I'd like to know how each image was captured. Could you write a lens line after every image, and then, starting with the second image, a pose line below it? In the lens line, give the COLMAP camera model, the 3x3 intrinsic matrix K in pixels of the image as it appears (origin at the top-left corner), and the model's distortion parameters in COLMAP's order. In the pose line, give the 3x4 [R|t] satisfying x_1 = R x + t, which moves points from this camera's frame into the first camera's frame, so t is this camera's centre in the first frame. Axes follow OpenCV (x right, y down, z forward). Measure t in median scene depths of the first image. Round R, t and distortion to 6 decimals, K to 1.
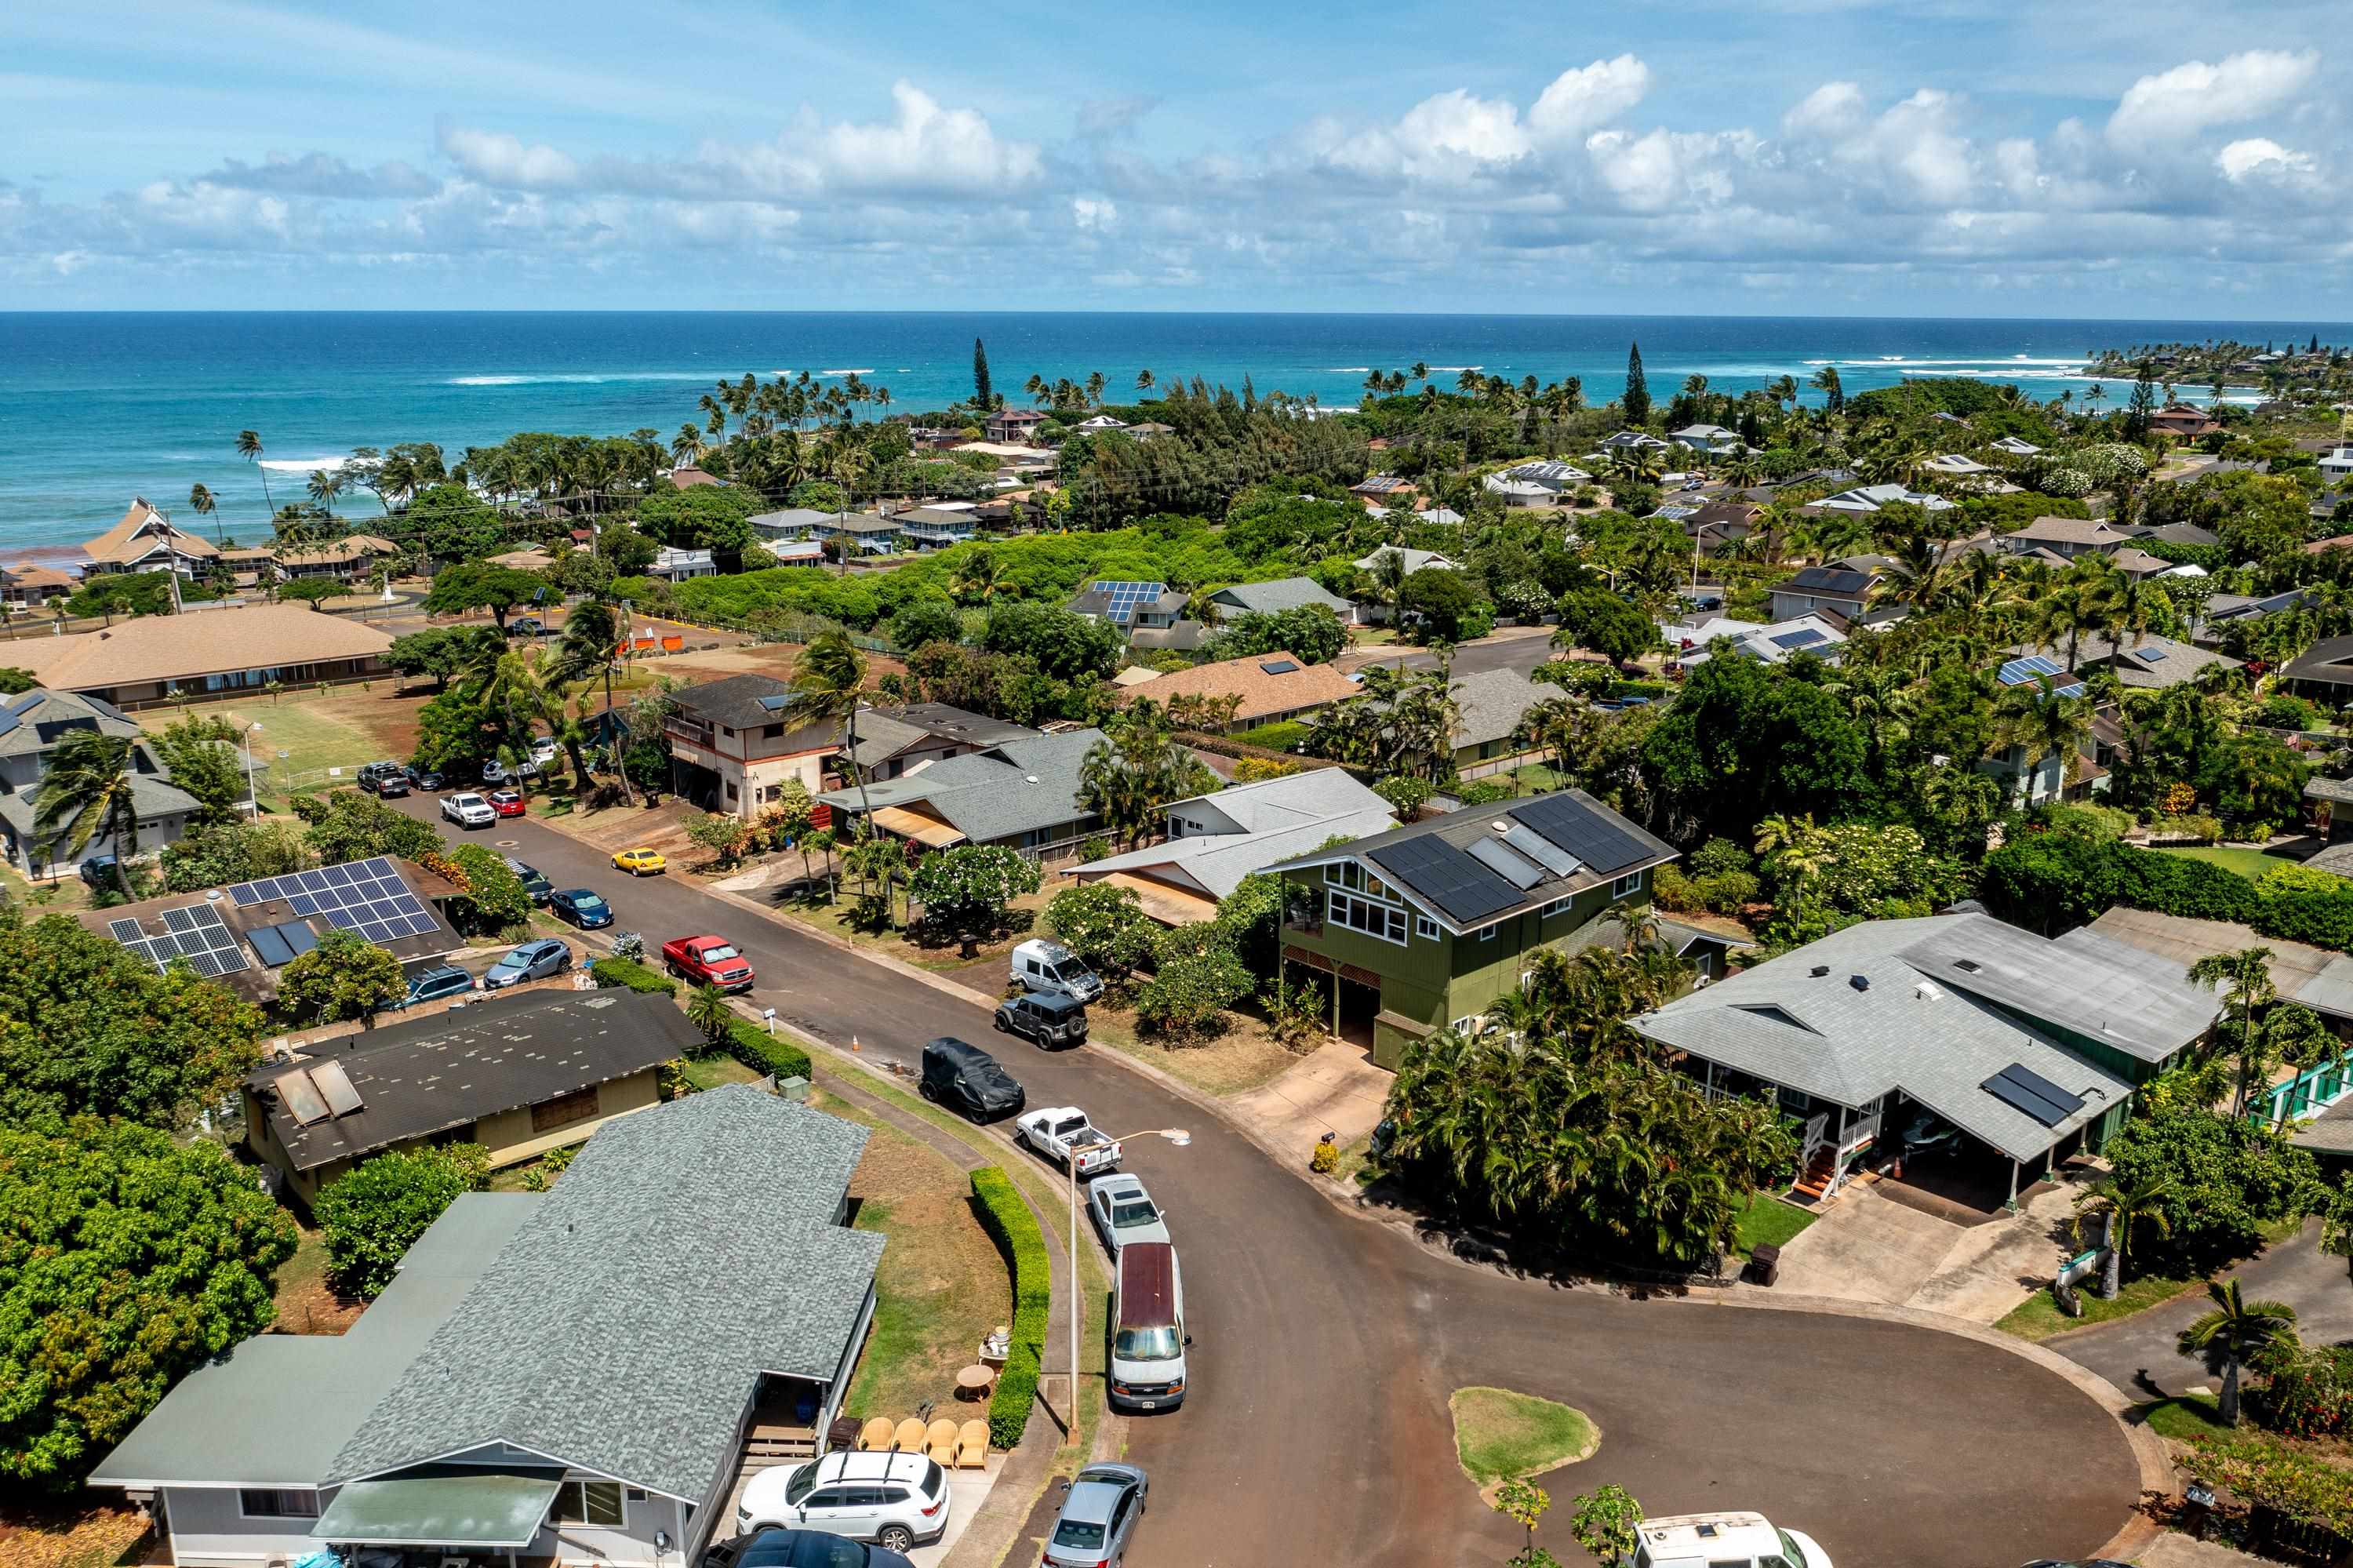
lens RADIAL K [[1828.4, 0, 1171.8], [0, 1828.4, 826.4], [0, 0, 1]] dist [-0.027980, 0.006484]
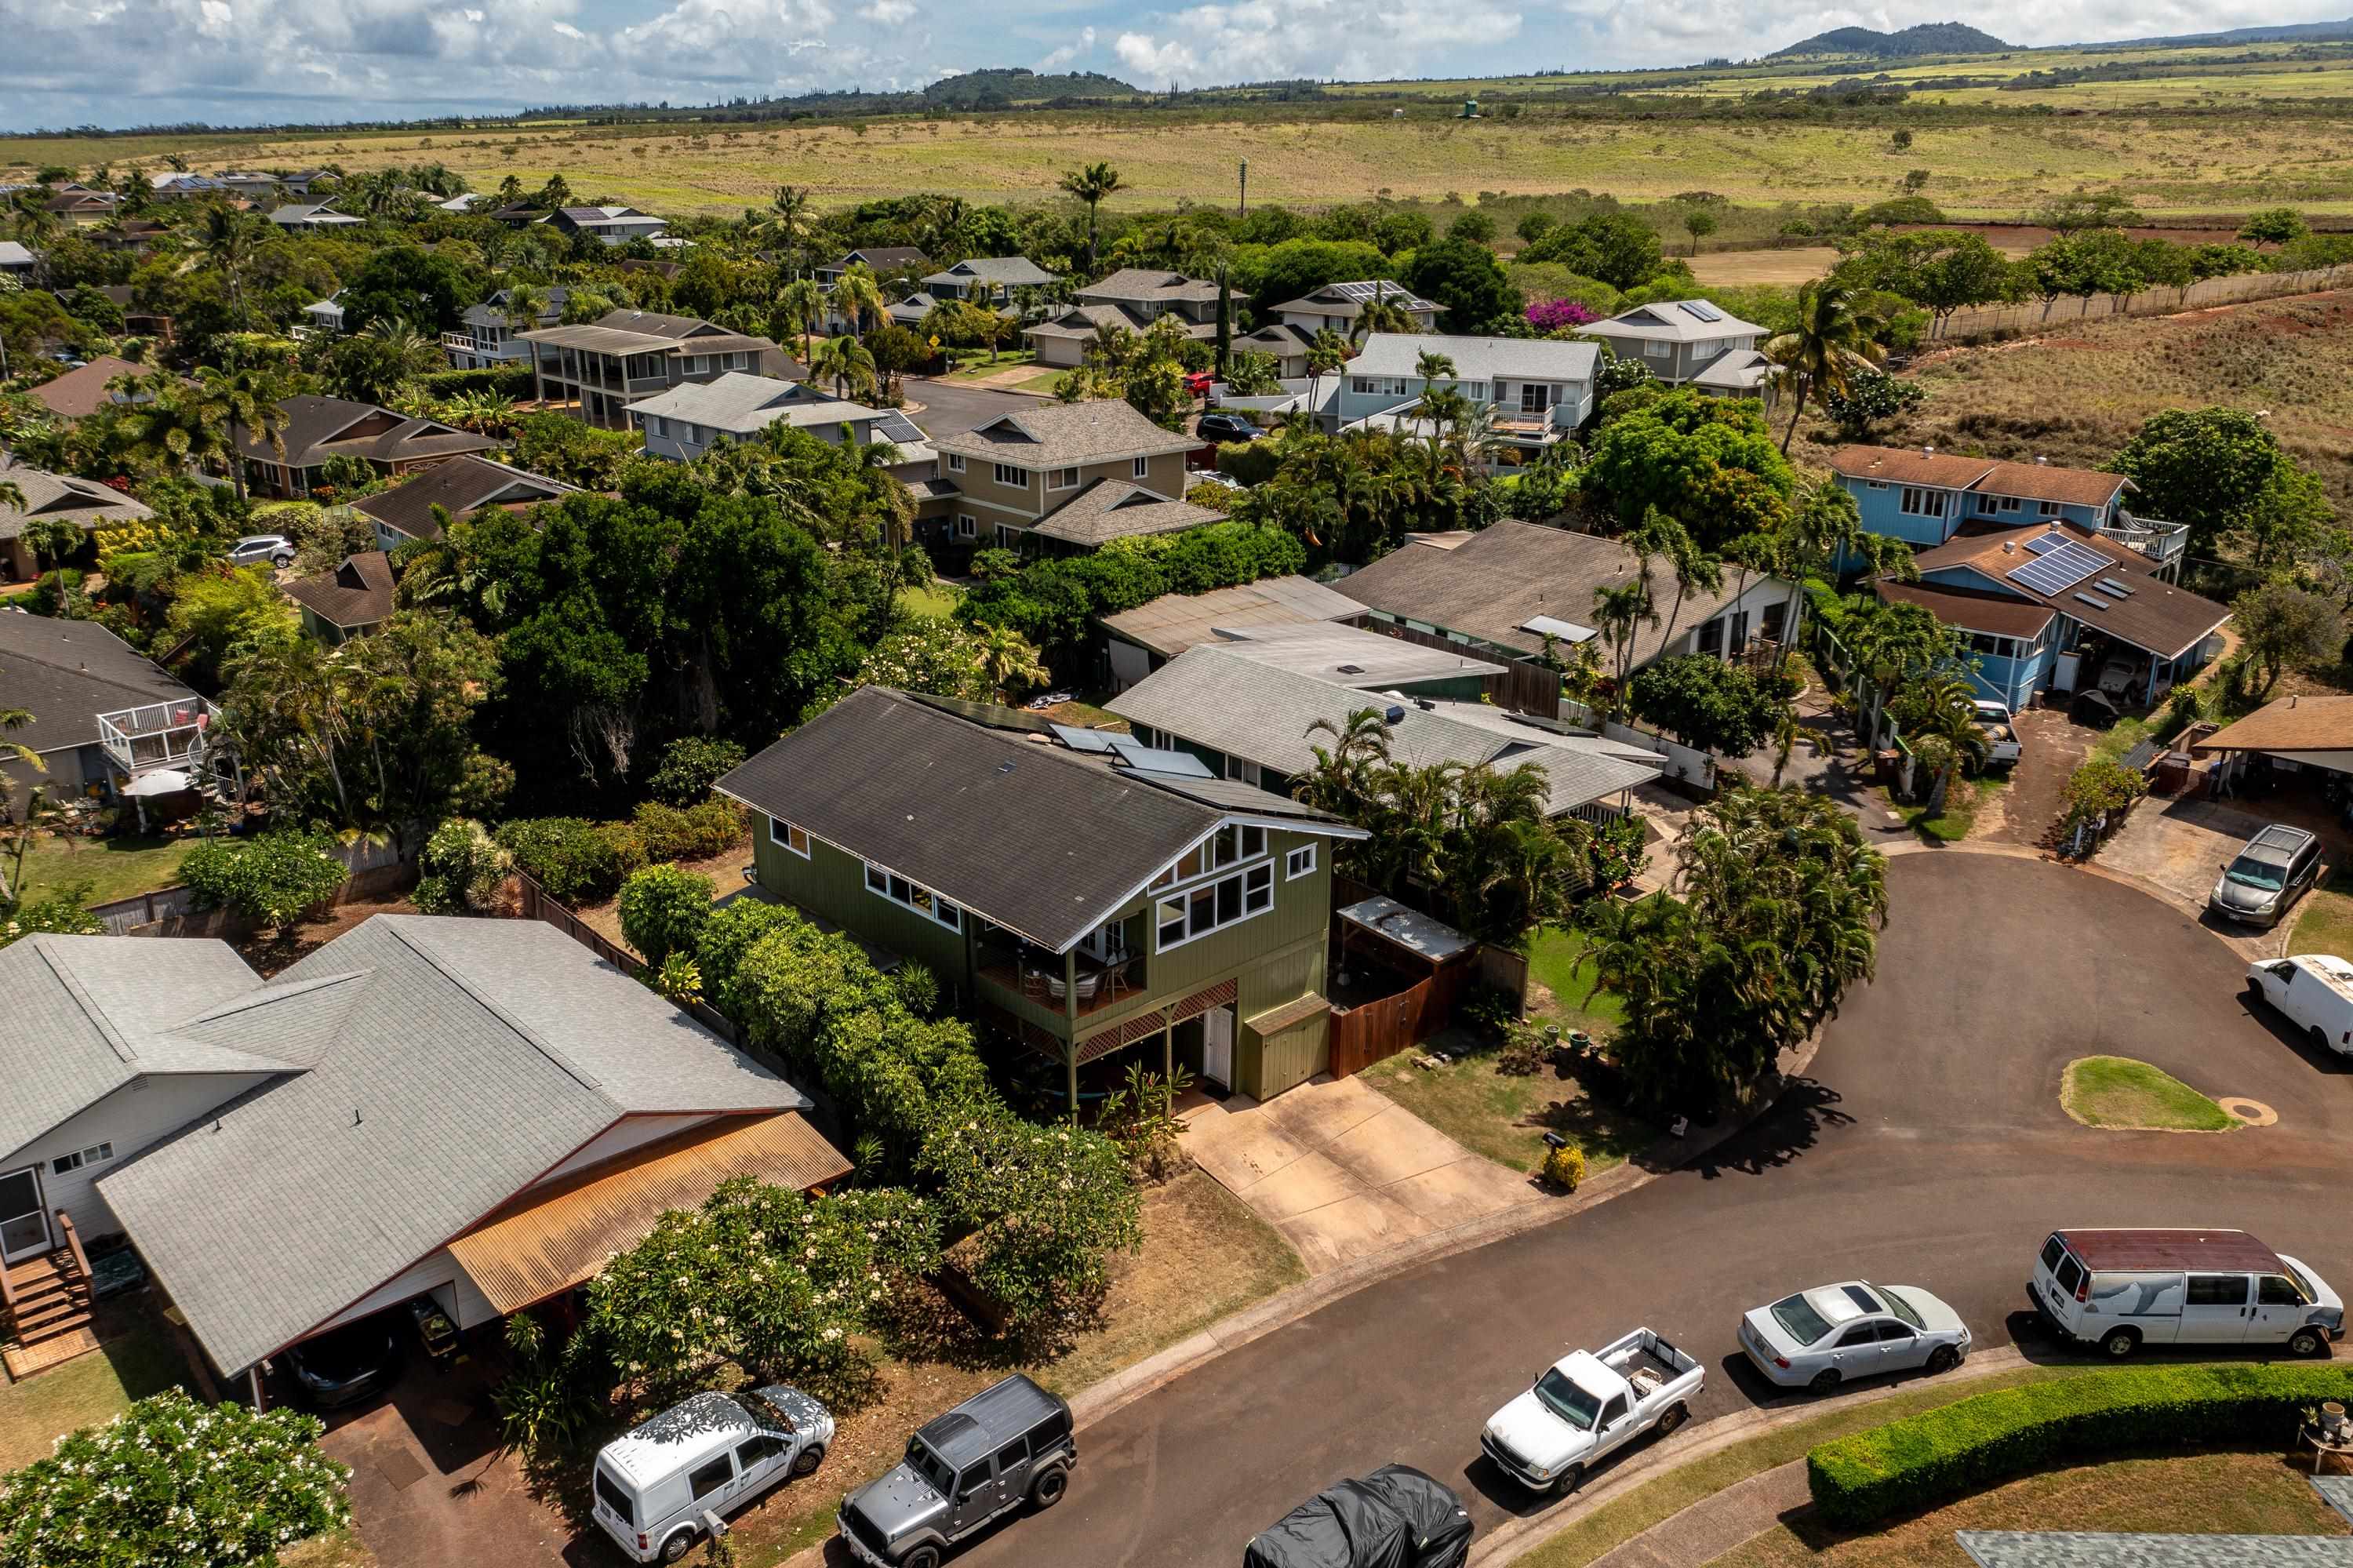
lens RADIAL K [[1828.4, 0, 1171.8], [0, 1828.4, 826.4], [0, 0, 1]] dist [-0.027980, 0.006484]
pose [[-0.000251, -0.355229, 0.934779, -0.326163], [0.270251, 0.899972, 0.342075, -0.134173], [-0.962790, 0.252711, 0.095775, 0.656654]]
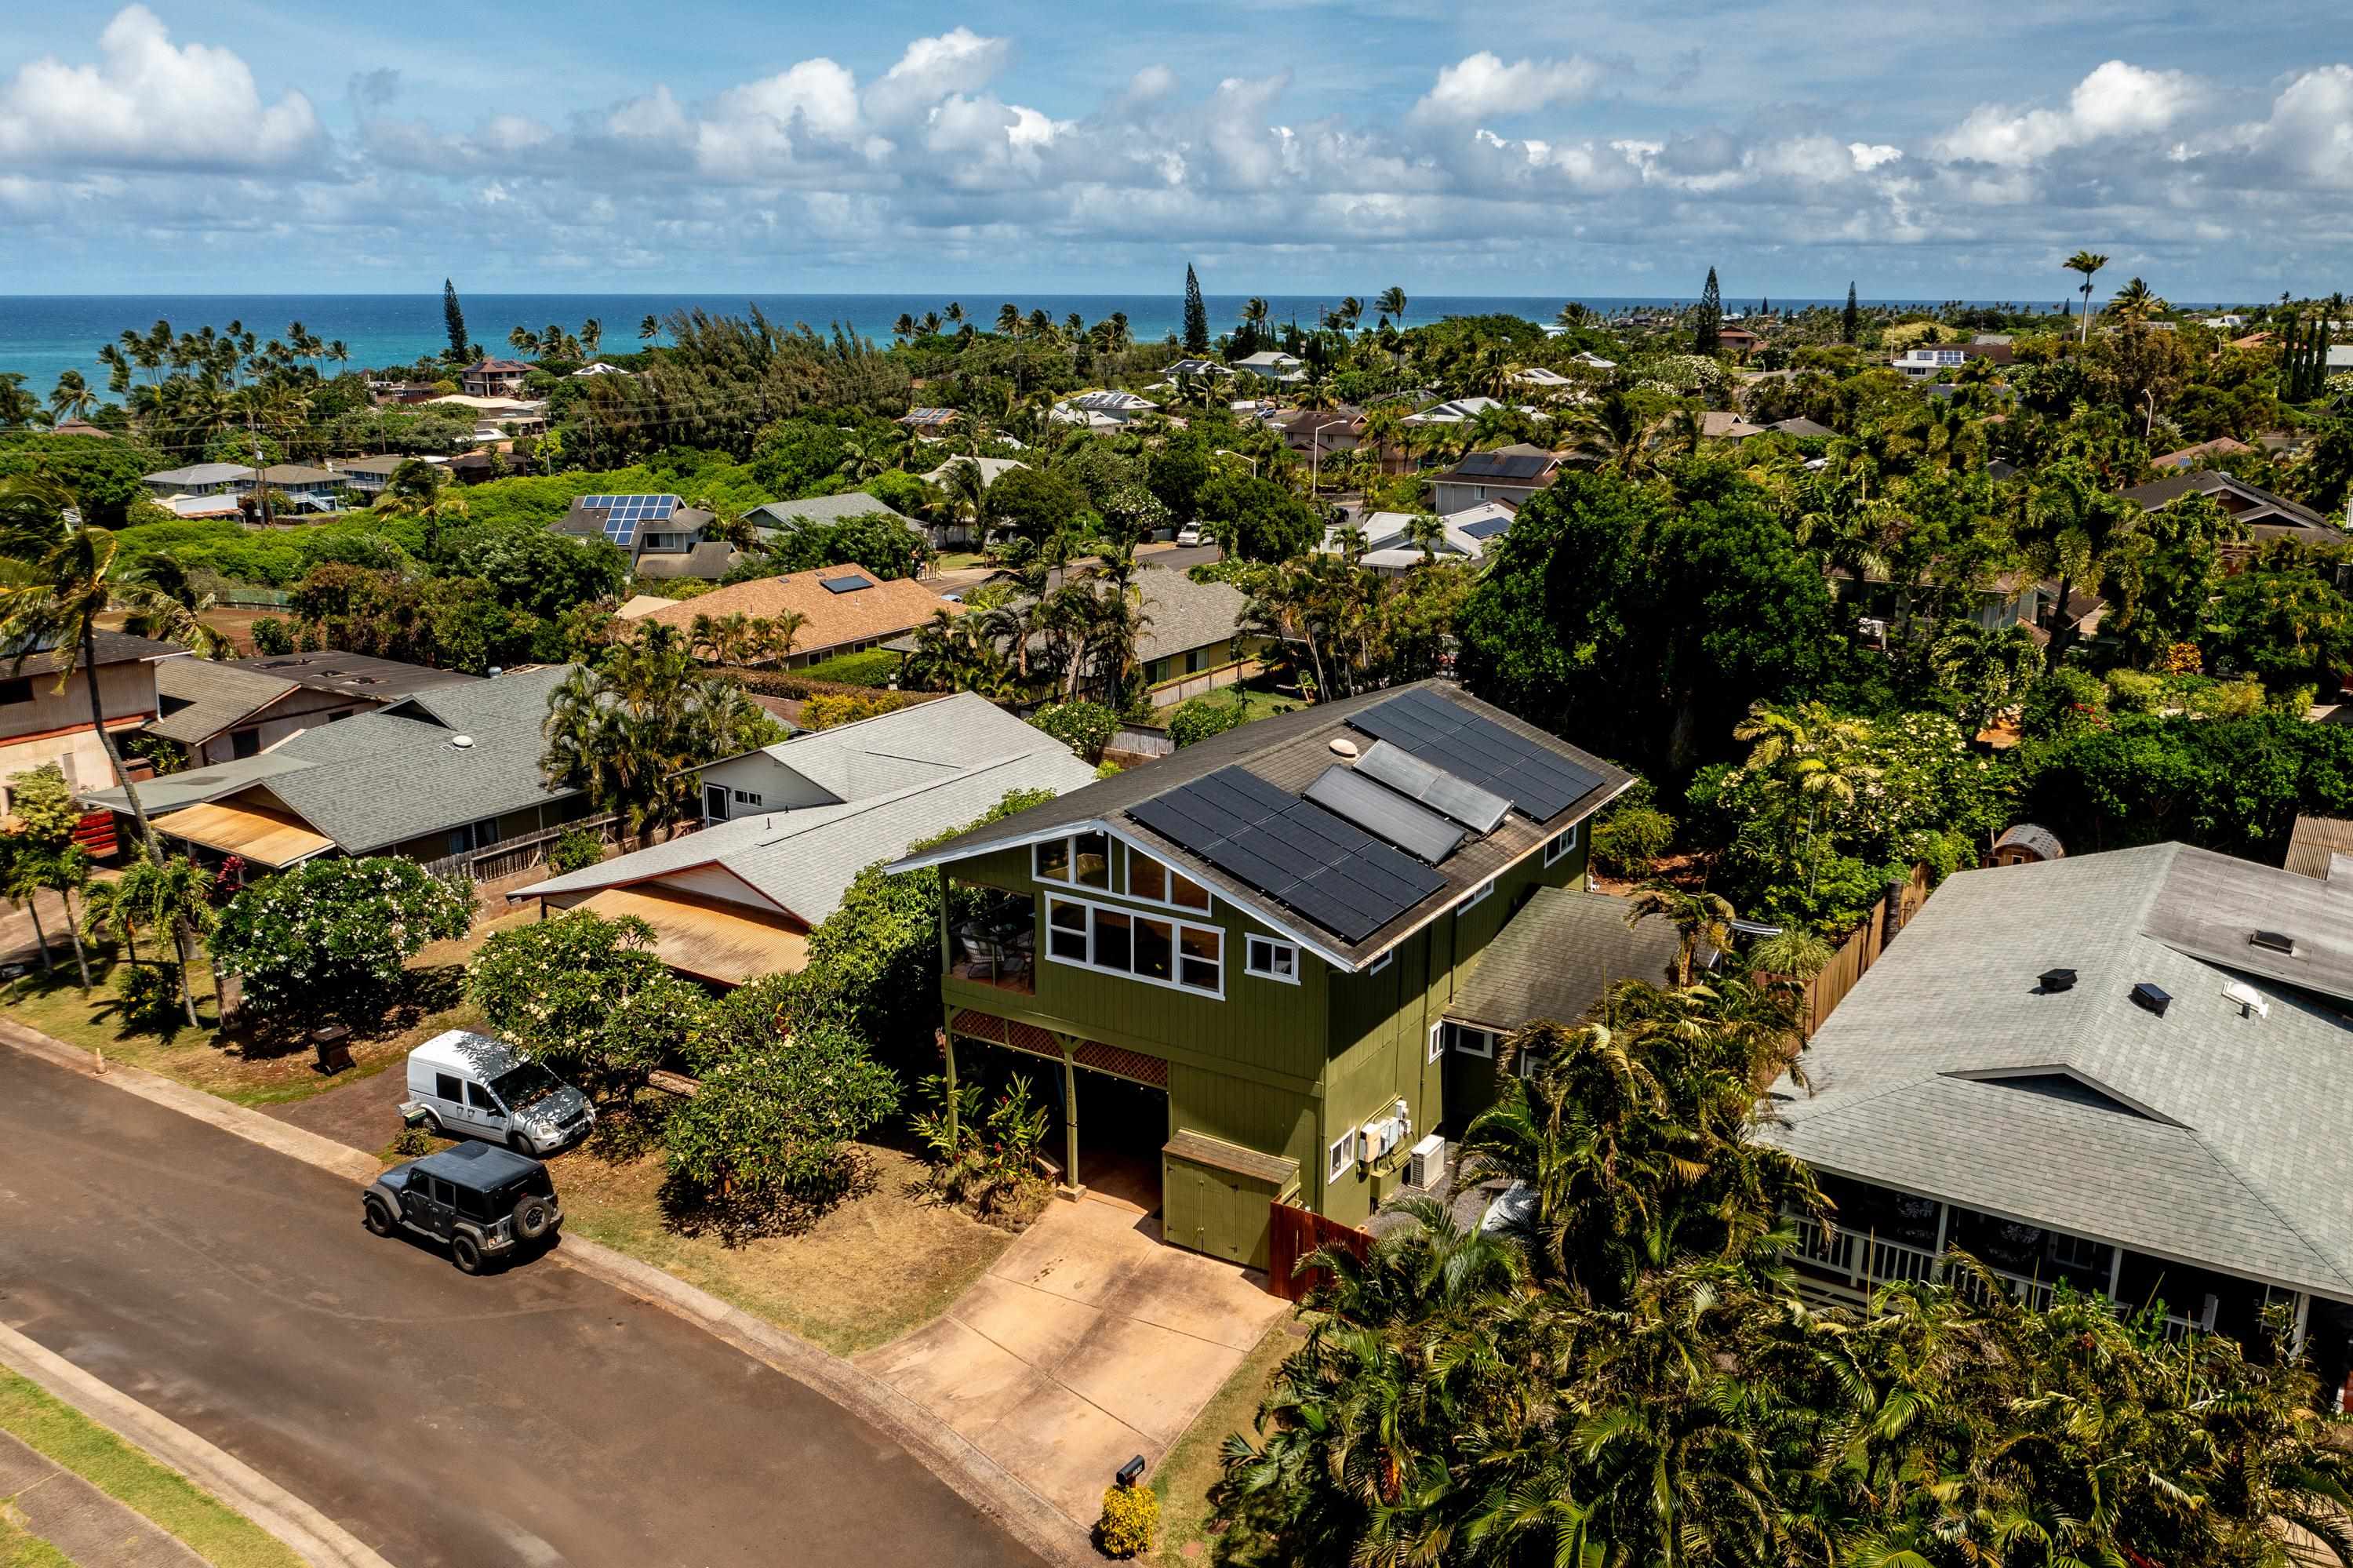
lens RADIAL K [[1828.4, 0, 1171.8], [0, 1828.4, 826.4], [0, 0, 1]] dist [-0.027980, 0.006484]
pose [[0.967551, -0.071761, 0.242273, 0.001270], [0.069510, 0.997422, 0.017839, 0.007280], [-0.242928, -0.000419, 0.970044, 0.365361]]
